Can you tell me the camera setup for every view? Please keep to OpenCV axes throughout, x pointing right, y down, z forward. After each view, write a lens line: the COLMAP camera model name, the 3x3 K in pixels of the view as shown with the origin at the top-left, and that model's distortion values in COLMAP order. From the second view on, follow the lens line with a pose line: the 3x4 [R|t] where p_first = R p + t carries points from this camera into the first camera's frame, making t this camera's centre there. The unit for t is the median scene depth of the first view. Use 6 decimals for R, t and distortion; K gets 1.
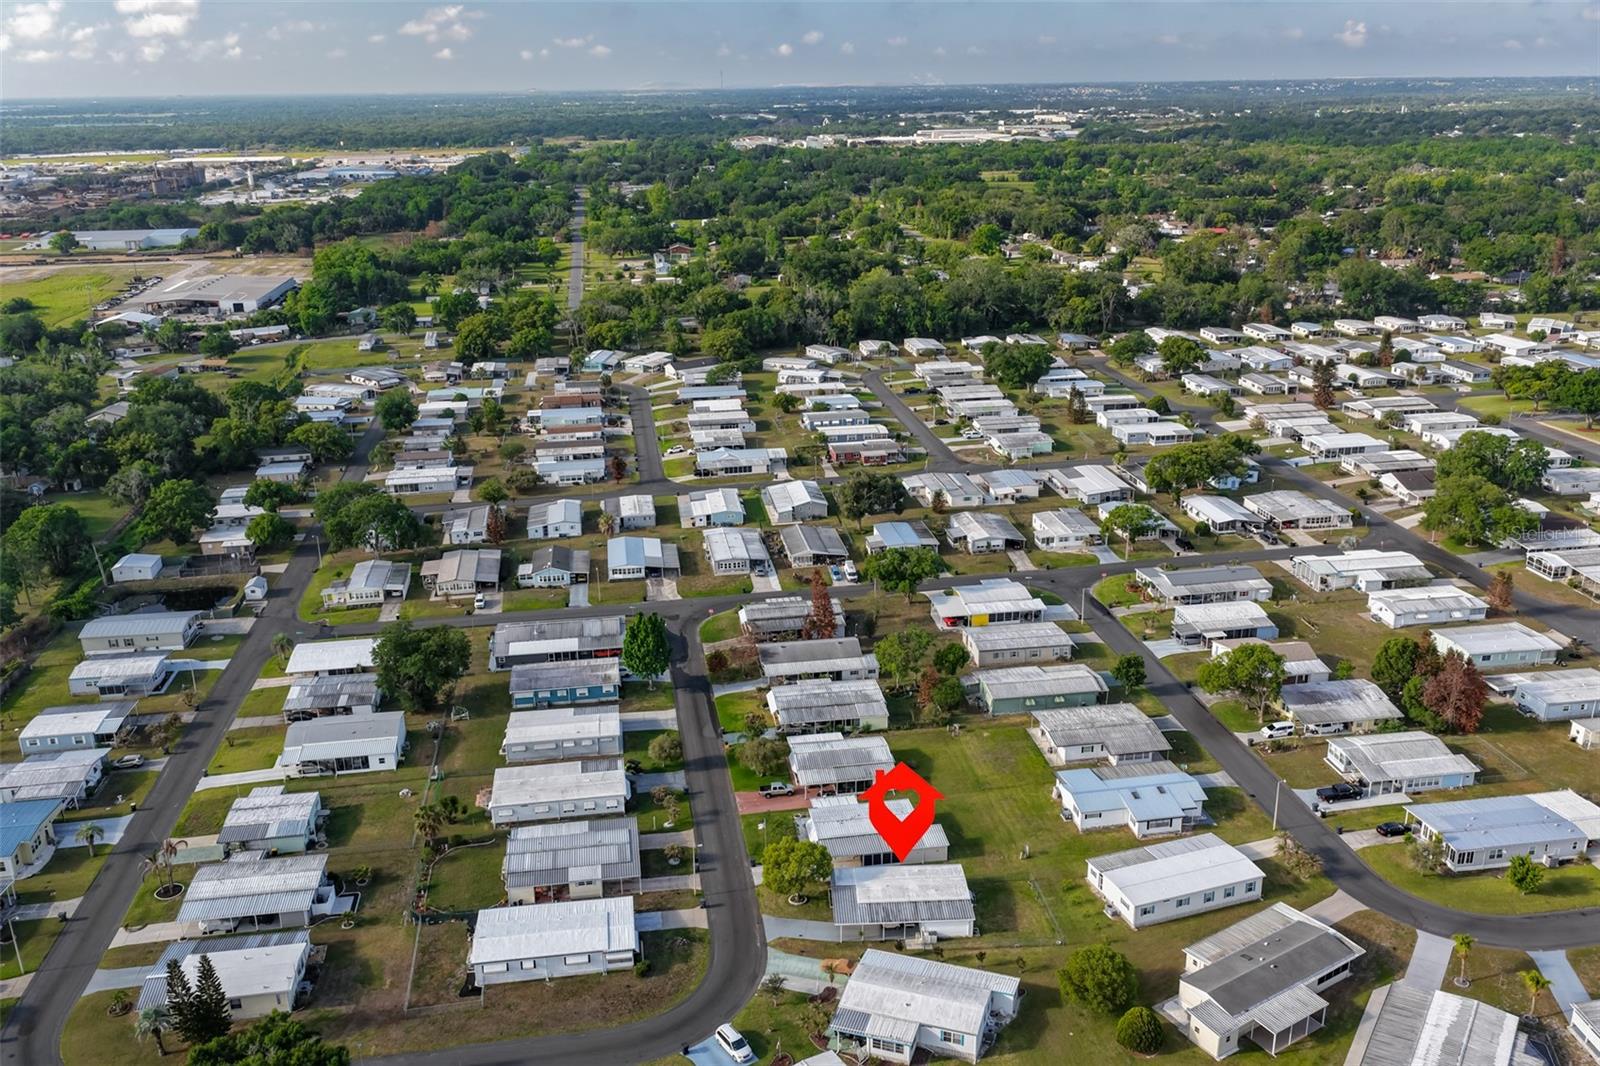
lens RADIAL K [[1329.6, 0, 800.0], [0, 1329.6, 533.0], [0, 0, 1]] dist [-0.007159, 0.027924]
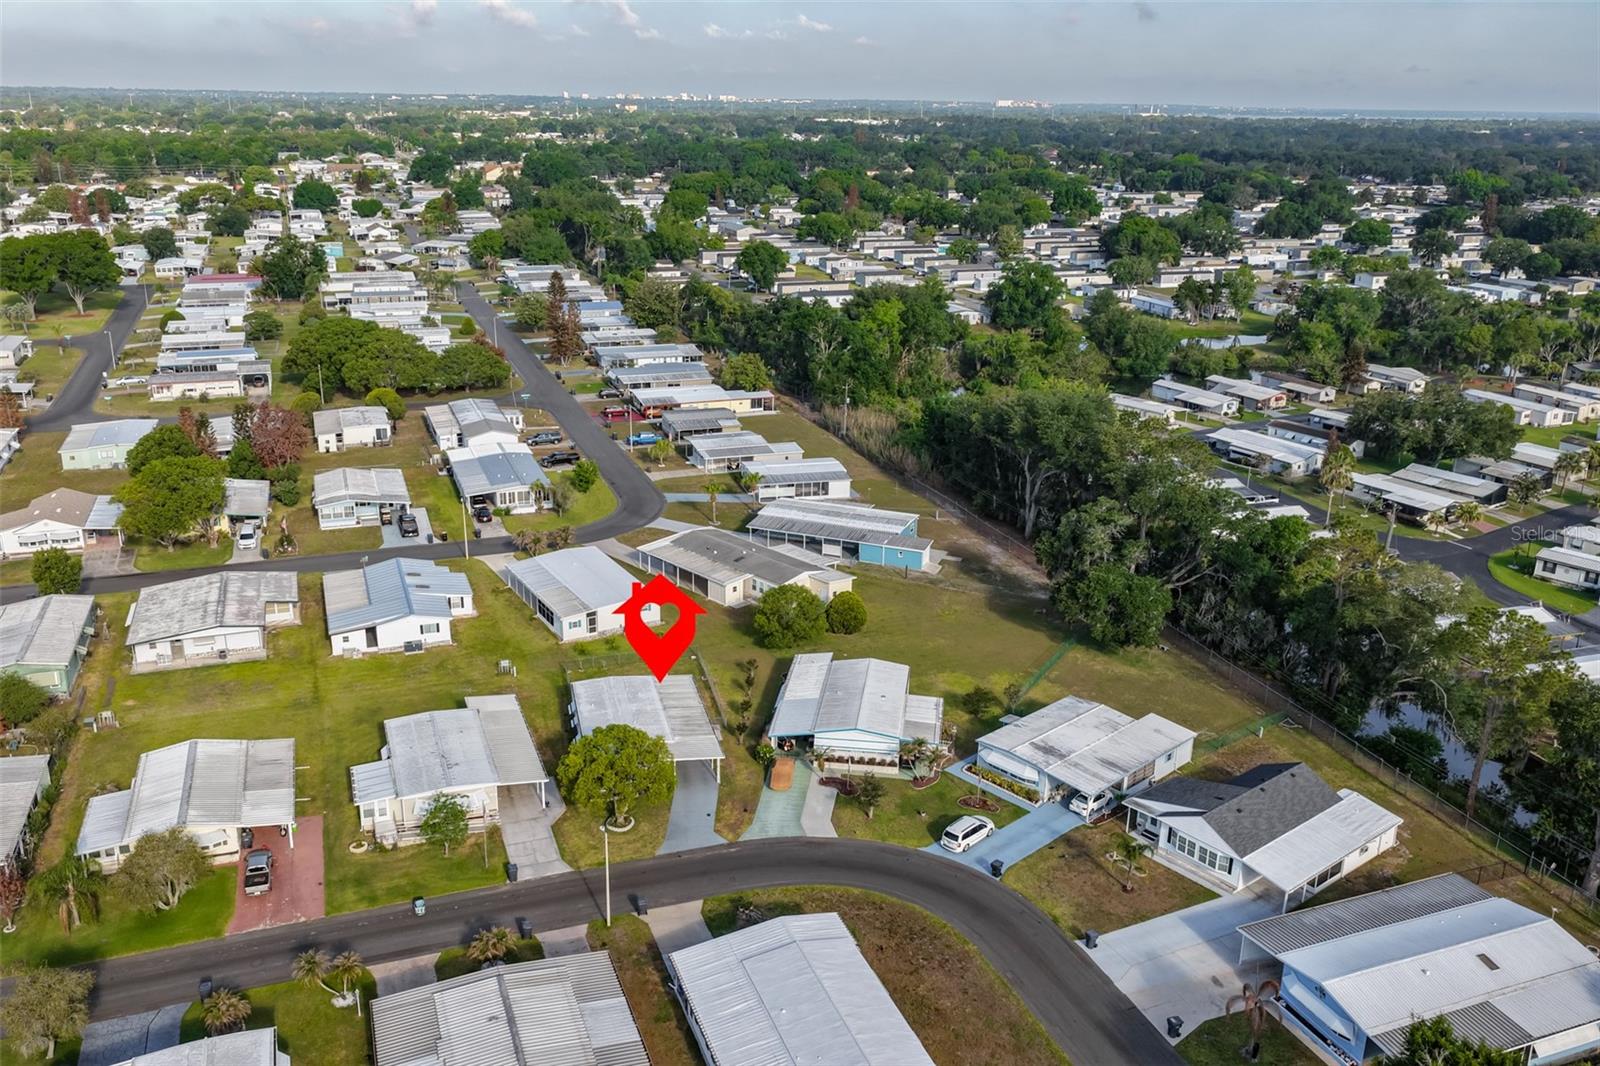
lens RADIAL K [[1329.6, 0, 800.0], [0, 1329.6, 533.0], [0, 0, 1]] dist [-0.007159, 0.027924]
pose [[-0.204805, -0.292511, 0.934073, -0.333061], [0.304022, 0.888090, 0.344771, -0.022455], [-0.930390, 0.354589, -0.092955, 0.544817]]
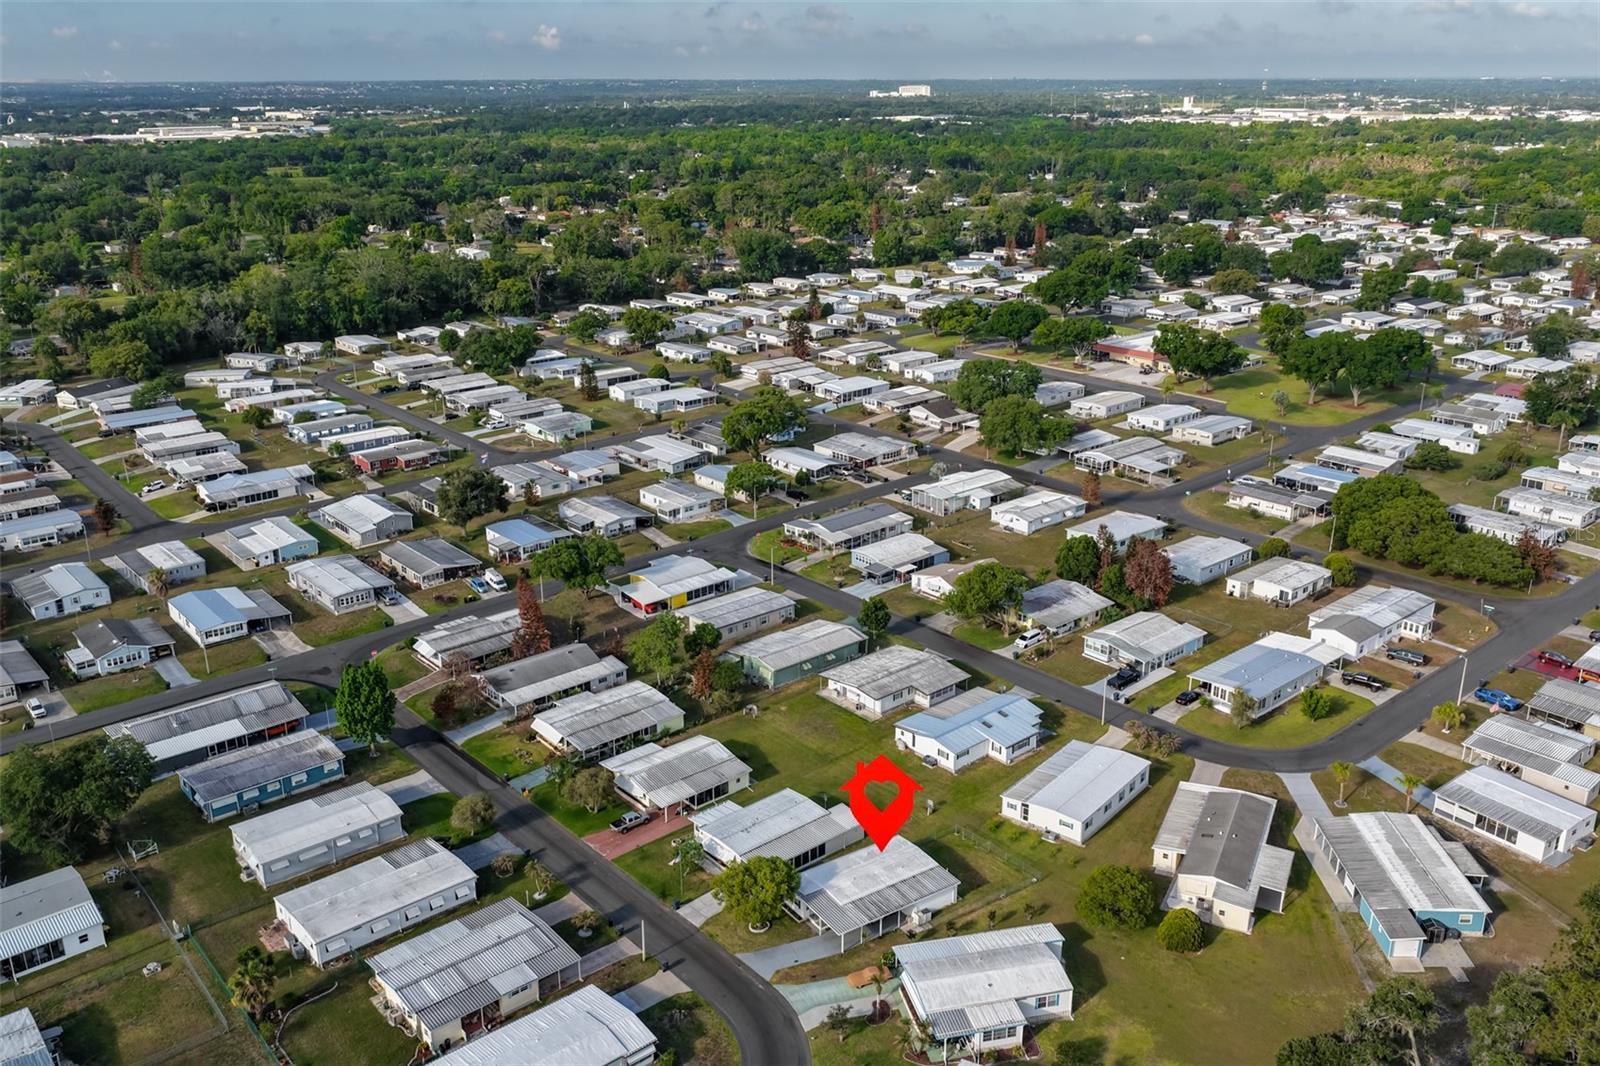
lens RADIAL K [[1329.6, 0, 800.0], [0, 1329.6, 533.0], [0, 0, 1]] dist [-0.007159, 0.027924]
pose [[0.848340, -0.163894, 0.503446, -0.219800], [0.164386, 0.985423, 0.043798, -0.006973], [-0.503286, 0.045604, 0.862916, 0.130264]]
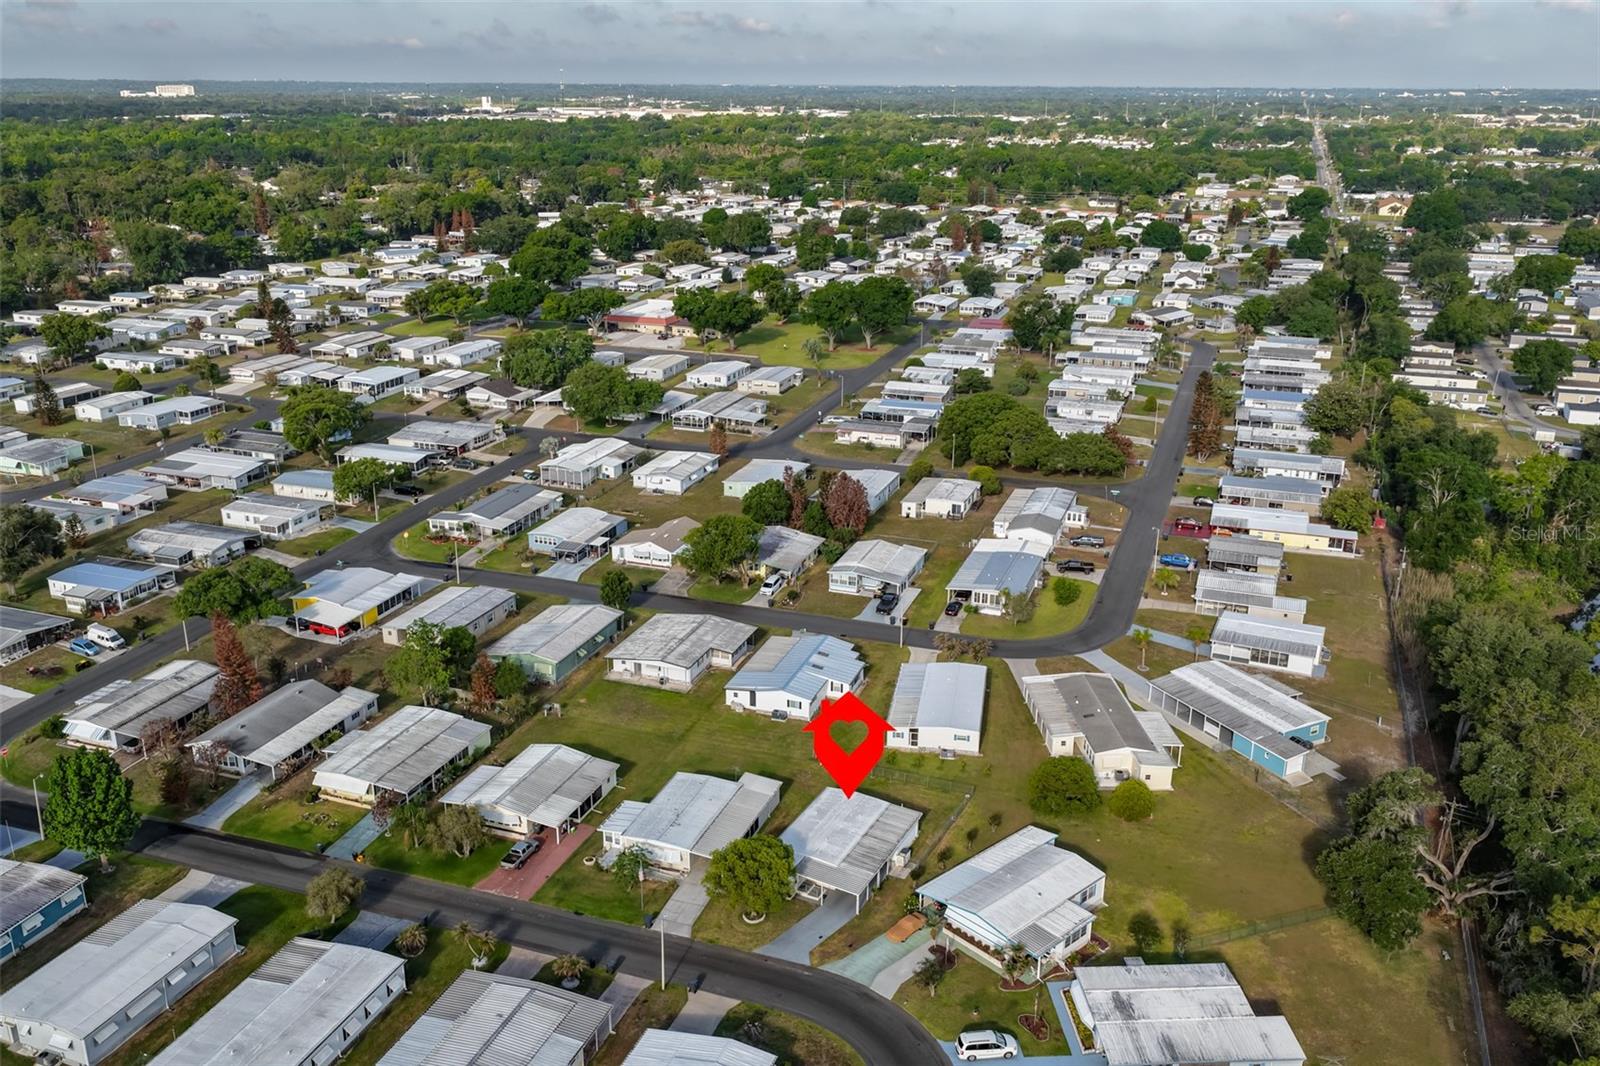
lens RADIAL K [[1329.6, 0, 800.0], [0, 1329.6, 533.0], [0, 0, 1]] dist [-0.007159, 0.027924]
pose [[0.477887, -0.268139, 0.836496, -0.337988], [0.272250, 0.950593, 0.149177, -0.026106], [-0.835167, 0.156446, 0.527277, 0.312707]]
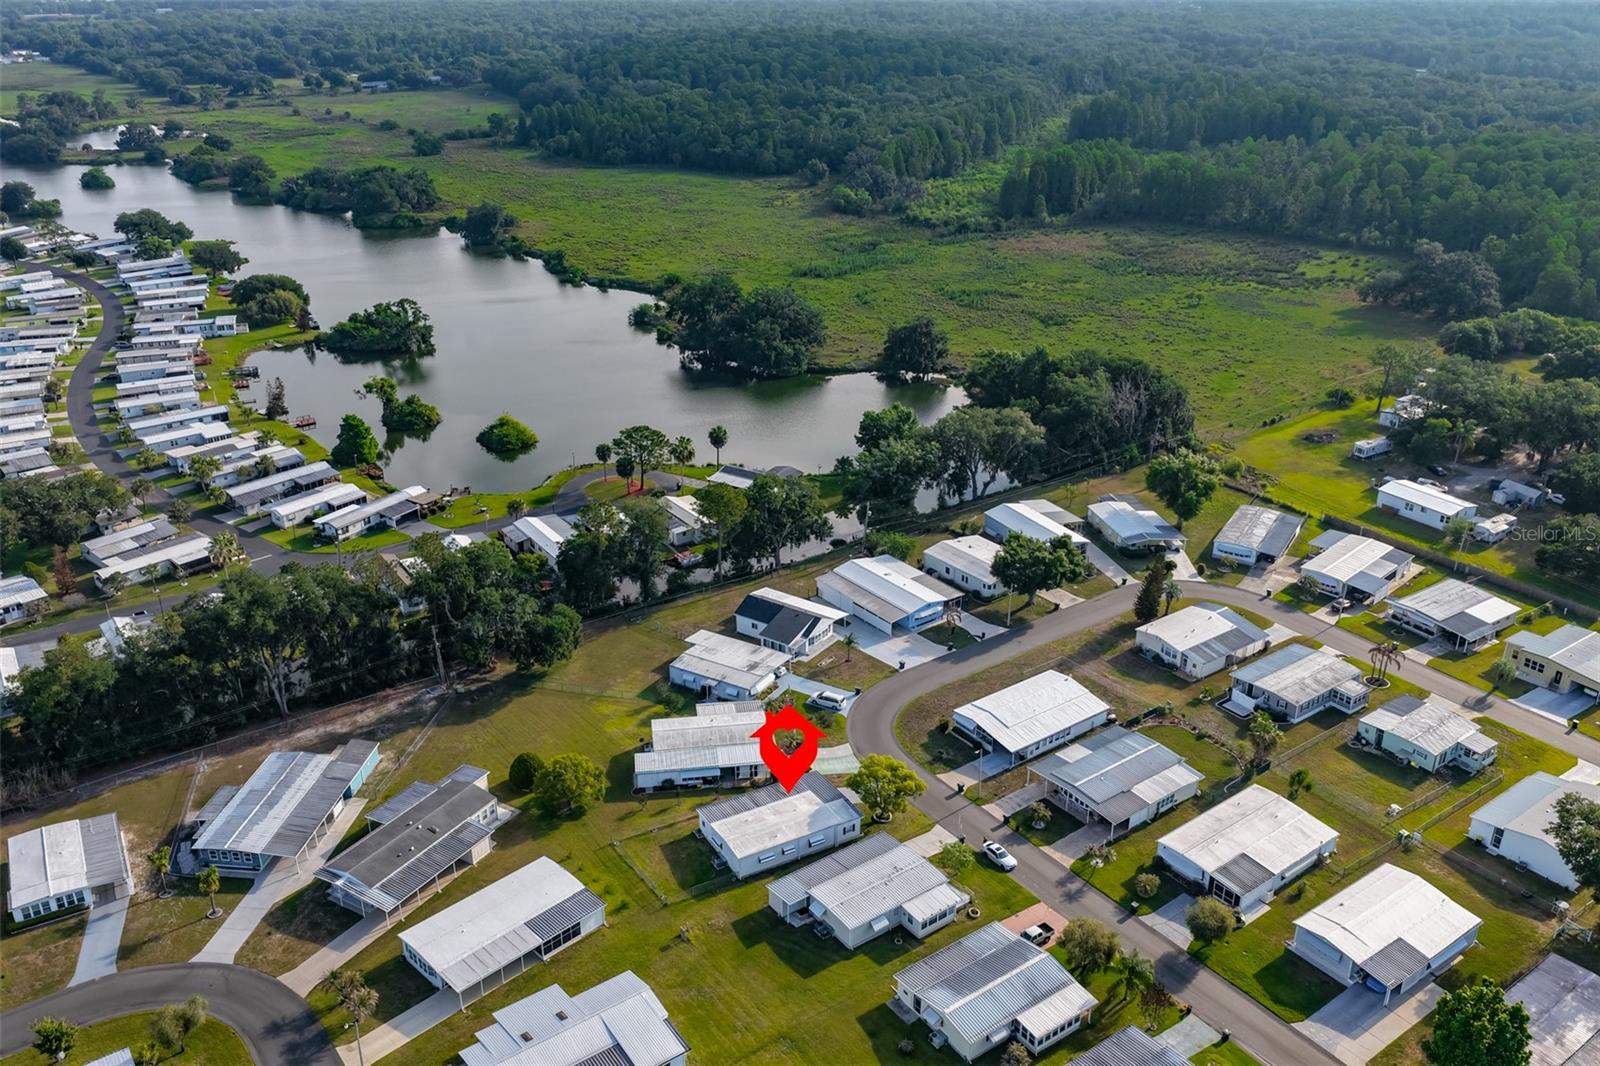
lens RADIAL K [[1329.6, 0, 800.0], [0, 1329.6, 533.0], [0, 0, 1]] dist [-0.007159, 0.027924]
pose [[-0.887981, 0.206048, -0.411137, 0.240505], [-0.134579, 0.738443, 0.660750, -0.304820], [0.439747, 0.642064, -0.627994, 0.852129]]
